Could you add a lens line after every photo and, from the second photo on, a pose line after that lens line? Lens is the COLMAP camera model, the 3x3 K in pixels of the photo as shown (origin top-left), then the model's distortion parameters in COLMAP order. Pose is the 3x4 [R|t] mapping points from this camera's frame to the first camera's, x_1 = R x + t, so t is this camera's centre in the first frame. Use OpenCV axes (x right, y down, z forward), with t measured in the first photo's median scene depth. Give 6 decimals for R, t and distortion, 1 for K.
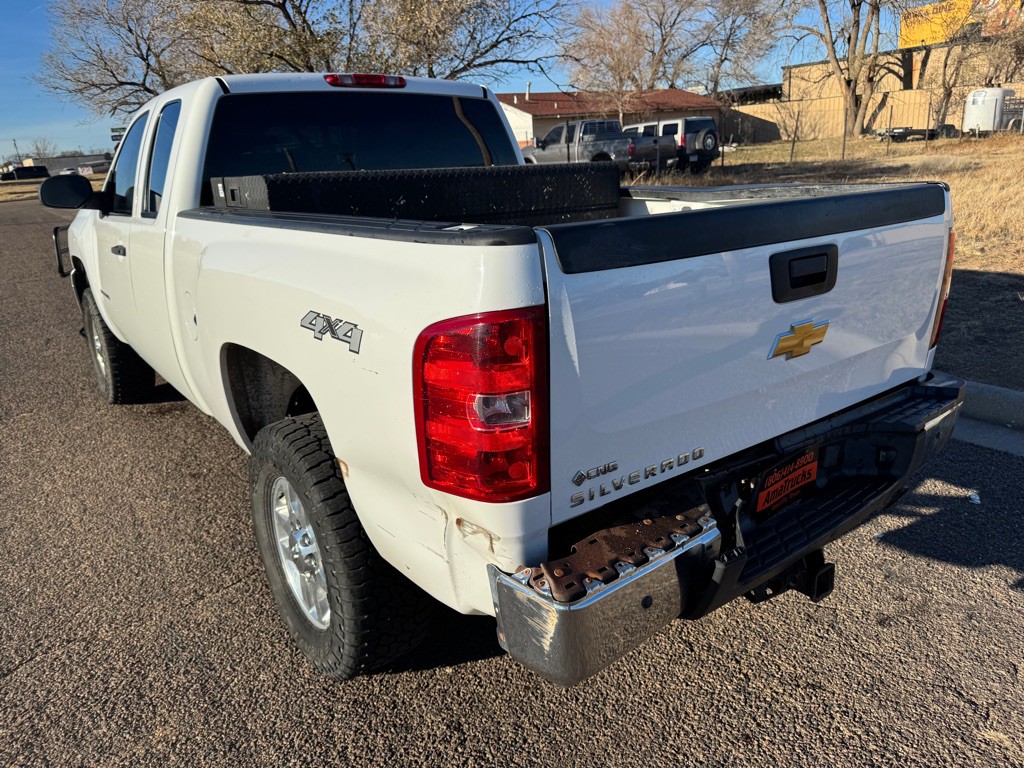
lens RADIAL K [[730.5, 0, 513.8], [0, 730.5, 384.1], [0, 0, 1]] dist [0.050722, -0.056377]
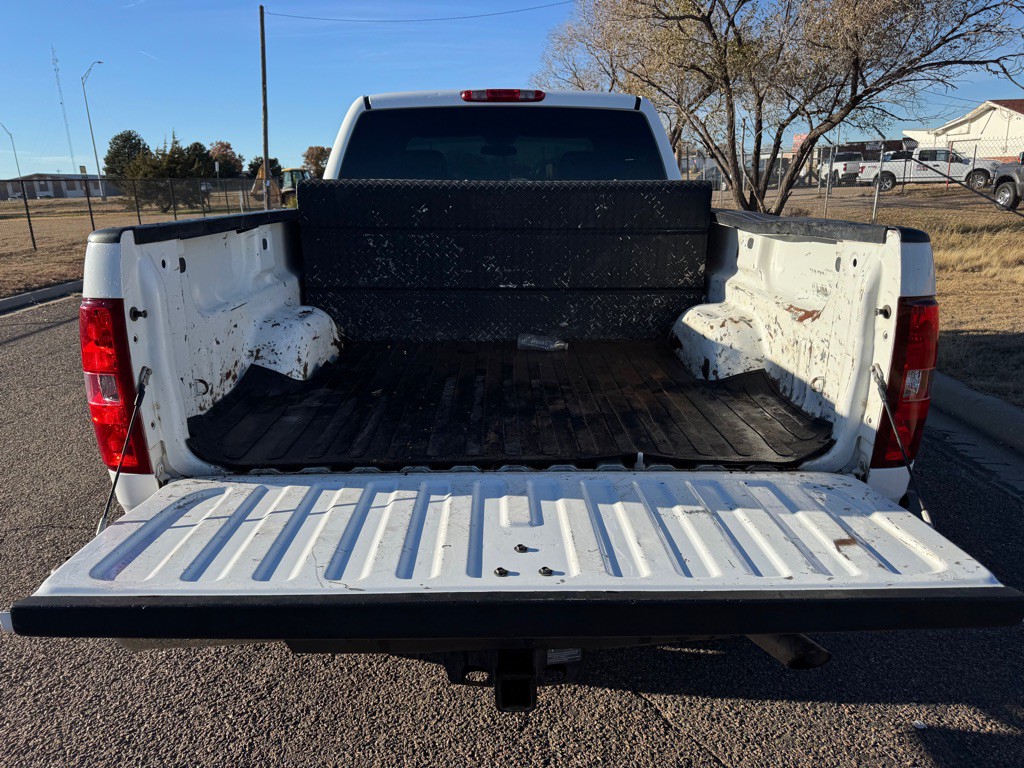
lens RADIAL K [[730.5, 0, 515.5], [0, 730.5, 386.6], [0, 0, 1]] dist [0.050722, -0.056377]
pose [[0.809957, 0.194995, -0.553124, 0.462027], [-0.200892, 0.978300, 0.050712, -0.061695], [0.551010, 0.070043, 0.831554, 0.165313]]
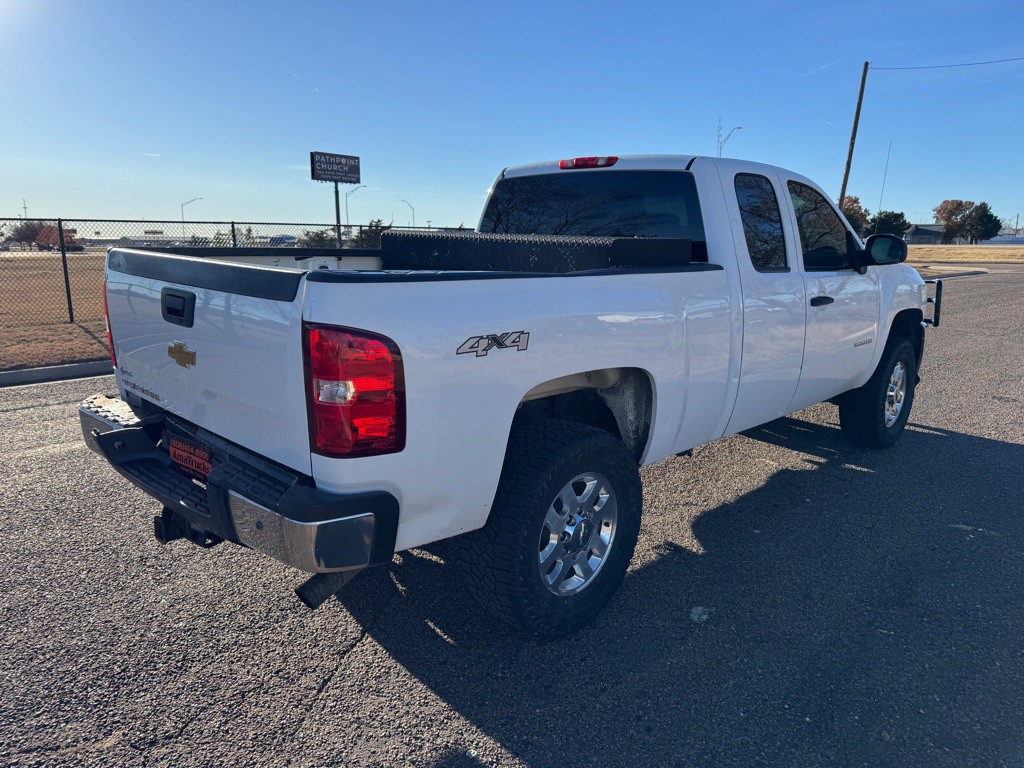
lens RADIAL K [[730.5, 0, 516.7], [0, 730.5, 399.4], [0, 0, 1]] dist [0.050722, -0.056377]
pose [[0.145168, 0.268757, -0.952206, 1.003983], [-0.319923, 0.923451, 0.211868, -0.263533], [0.936256, 0.273876, 0.220037, 0.713528]]
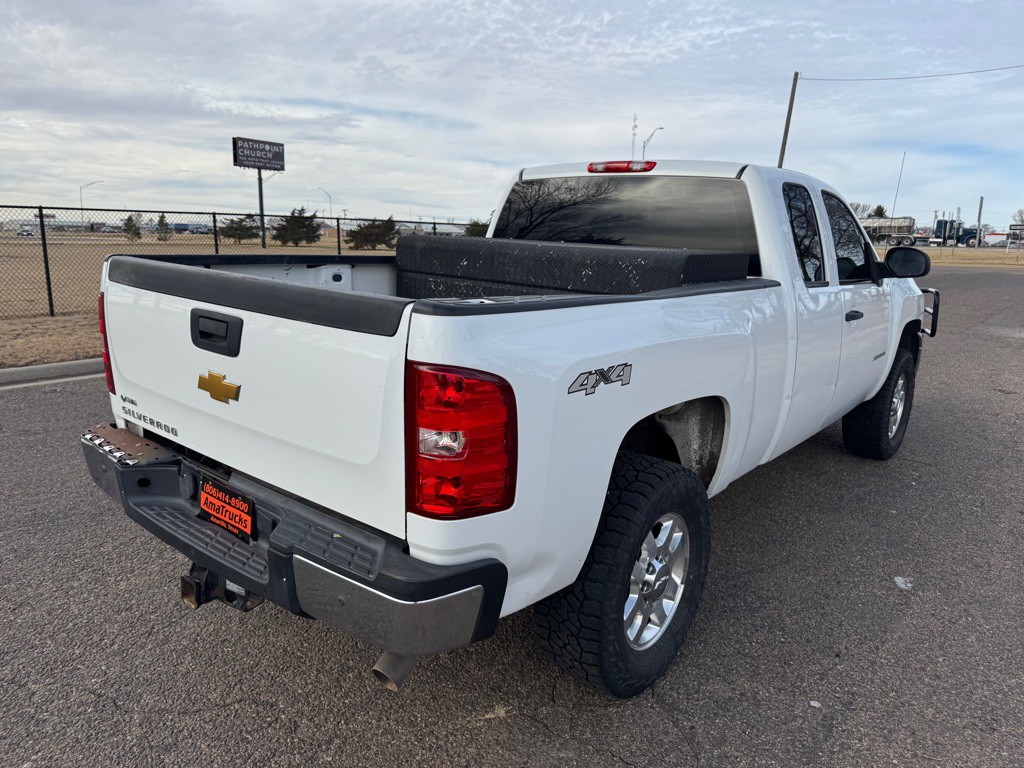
lens RADIAL K [[730.5, 0, 511.7], [0, 730.5, 387.8], [0, 0, 1]] dist [0.050722, -0.056377]
pose [[0.236168, 0.263705, -0.935246, 0.878686], [-0.337042, 0.924951, 0.175693, -0.233452], [0.911388, 0.273724, 0.307323, 0.581111]]
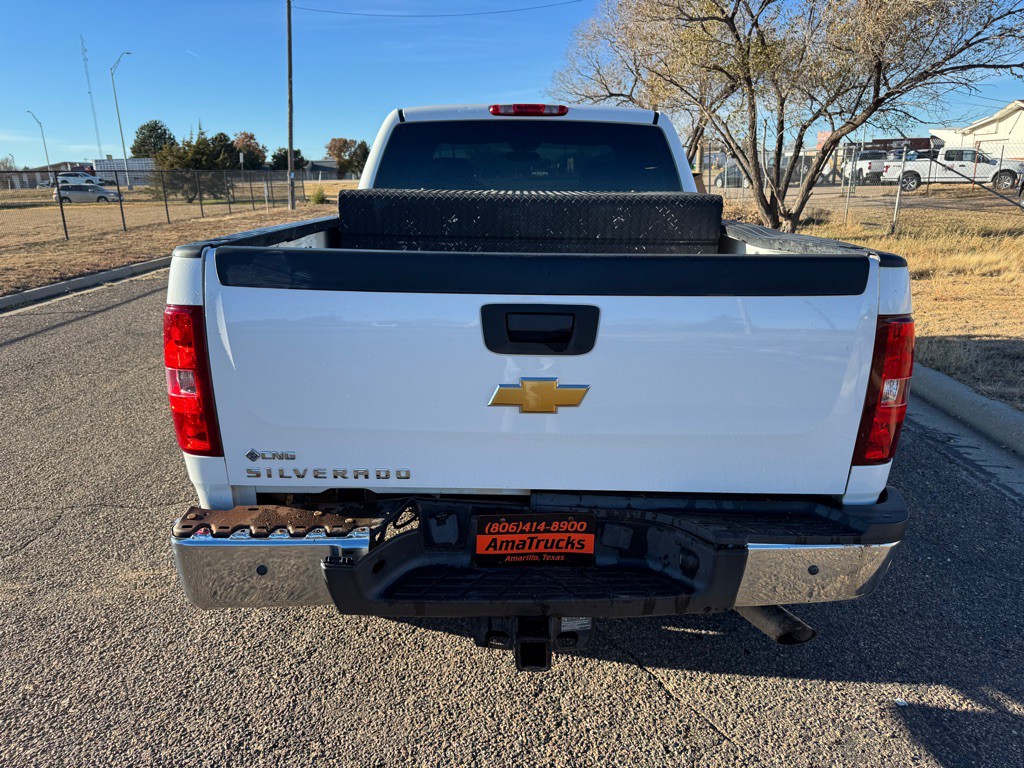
lens RADIAL K [[730.5, 0, 513.2], [0, 730.5, 387.2], [0, 0, 1]] dist [0.050722, -0.056377]
pose [[0.791540, 0.215336, -0.571922, 0.494519], [-0.217847, 0.973806, 0.065151, -0.069051], [0.570971, 0.073022, 0.817717, 0.106679]]
